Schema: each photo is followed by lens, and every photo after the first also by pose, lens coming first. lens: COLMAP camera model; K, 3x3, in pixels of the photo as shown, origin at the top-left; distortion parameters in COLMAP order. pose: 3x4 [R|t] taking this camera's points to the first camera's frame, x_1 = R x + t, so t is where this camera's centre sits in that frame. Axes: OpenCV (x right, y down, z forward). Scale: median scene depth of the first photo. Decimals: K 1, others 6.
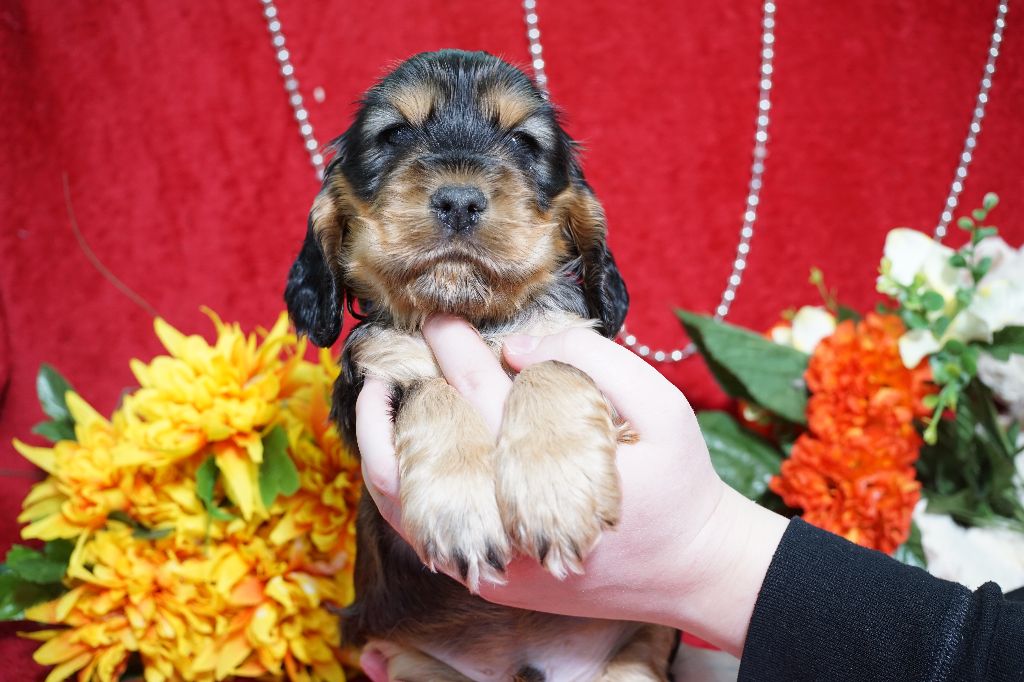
lens RADIAL K [[1310.1, 0, 506.2], [0, 1310.1, 340.6], [0, 0, 1]] dist [-0.178177, 0.000000]
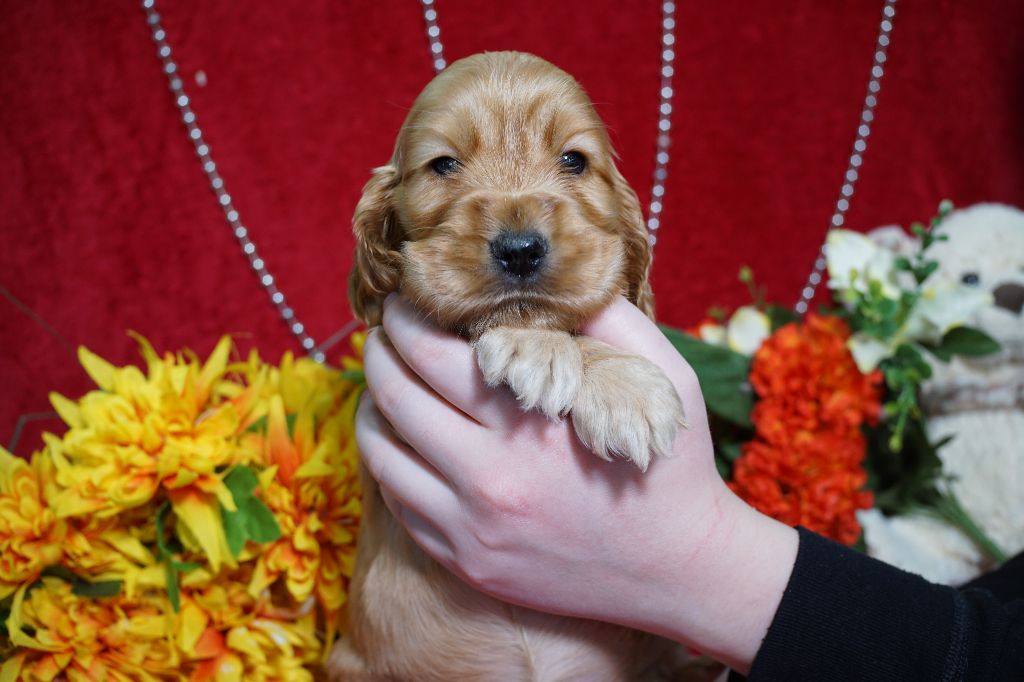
lens RADIAL K [[1310.1, 0, 485.5], [0, 1310.1, 344.7], [0, 0, 1]] dist [-0.178177, 0.000000]
pose [[0.978394, -0.030672, 0.204459, -0.170970], [0.020512, 0.998456, 0.051625, -0.055157], [-0.205727, -0.046316, 0.977513, 0.074453]]
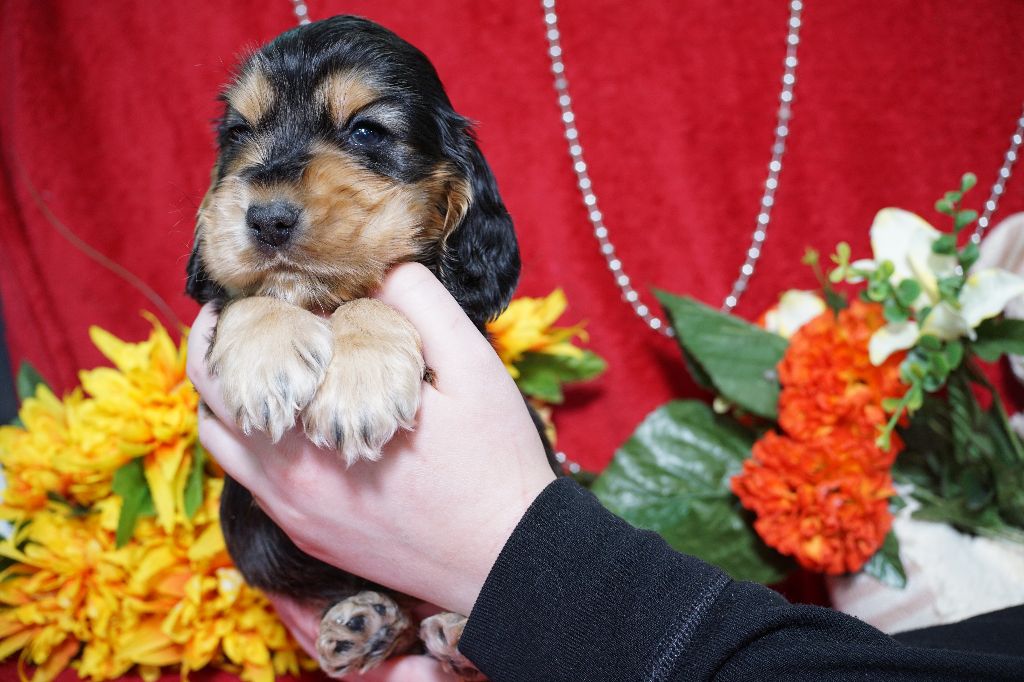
lens RADIAL K [[1310.1, 0, 507.5], [0, 1310.1, 323.7], [0, 0, 1]] dist [-0.178177, 0.000000]
pose [[0.983397, 0.028135, -0.179275, 0.208376], [-0.019700, 0.998621, 0.048657, -0.044188], [0.180397, -0.044318, 0.982595, 0.064077]]
